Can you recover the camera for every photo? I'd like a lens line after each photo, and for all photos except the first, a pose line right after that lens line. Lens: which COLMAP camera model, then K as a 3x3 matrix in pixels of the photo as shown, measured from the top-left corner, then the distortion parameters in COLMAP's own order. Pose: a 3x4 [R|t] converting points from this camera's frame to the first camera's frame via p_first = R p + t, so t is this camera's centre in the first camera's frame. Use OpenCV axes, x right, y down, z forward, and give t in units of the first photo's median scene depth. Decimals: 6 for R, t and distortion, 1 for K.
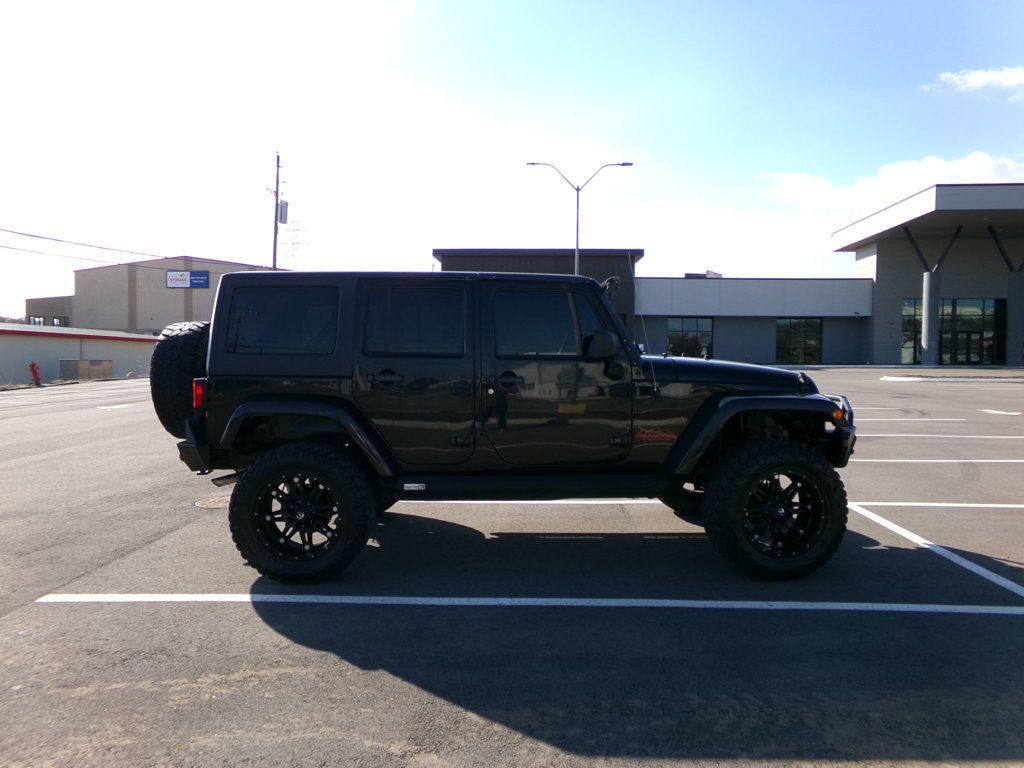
lens RADIAL K [[700.6, 0, 522.1], [0, 700.6, 374.3], [0, 0, 1]] dist [-0.034530, 0.057256]
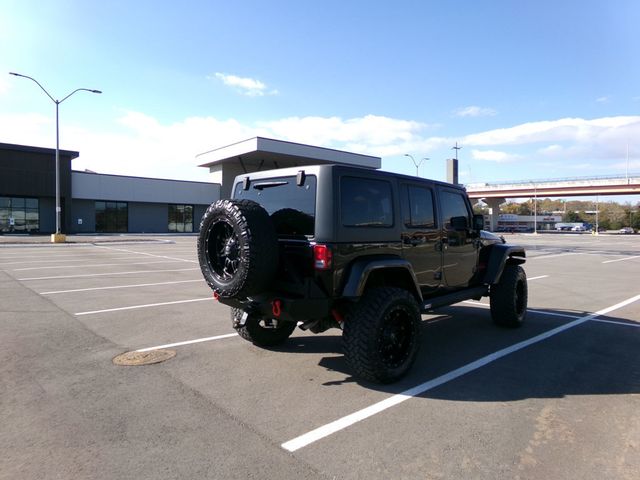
lens RADIAL K [[438.9, 0, 320.0], [0, 438.9, 240.0], [0, 0, 1]] dist [0.001430, 0.000696]
pose [[0.703806, -0.016663, 0.710197, -0.119487], [0.016274, 0.999841, 0.007331, -0.000675], [-0.710206, 0.006399, 0.703965, 0.051309]]
